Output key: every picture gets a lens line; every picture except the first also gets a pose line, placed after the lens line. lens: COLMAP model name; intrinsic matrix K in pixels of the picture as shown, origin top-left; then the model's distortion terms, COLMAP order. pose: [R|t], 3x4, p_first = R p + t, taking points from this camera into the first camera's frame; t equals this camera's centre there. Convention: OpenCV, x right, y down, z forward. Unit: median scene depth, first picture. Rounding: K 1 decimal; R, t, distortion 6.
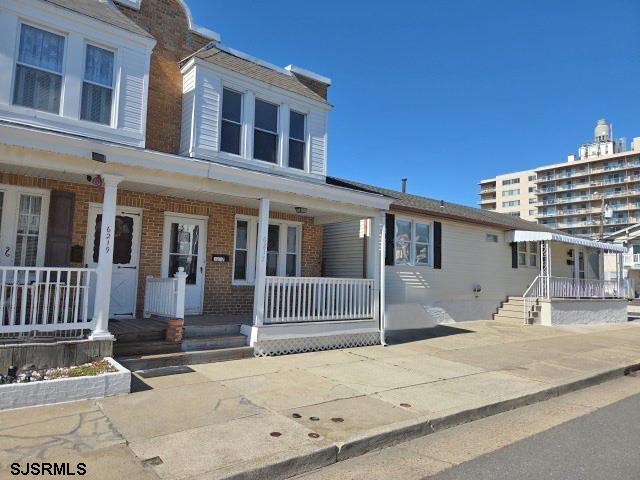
lens RADIAL K [[433.0, 0, 319.8], [0, 433.0, 238.3], [0, 0, 1]] dist [0.053938, -0.028170]
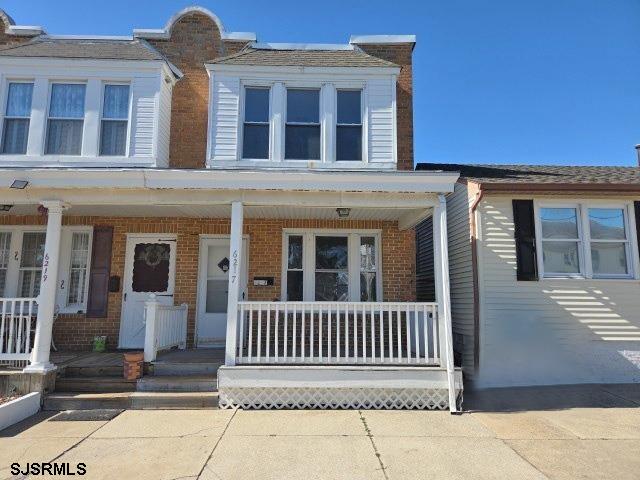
lens RADIAL K [[433.0, 0, 316.8], [0, 433.0, 240.0], [0, 0, 1]] dist [0.053938, -0.028170]
pose [[0.793990, -0.107207, -0.598403, 0.415229], [0.070948, 0.993943, -0.083932, 0.048251], [0.603776, 0.024185, 0.796787, 0.421363]]
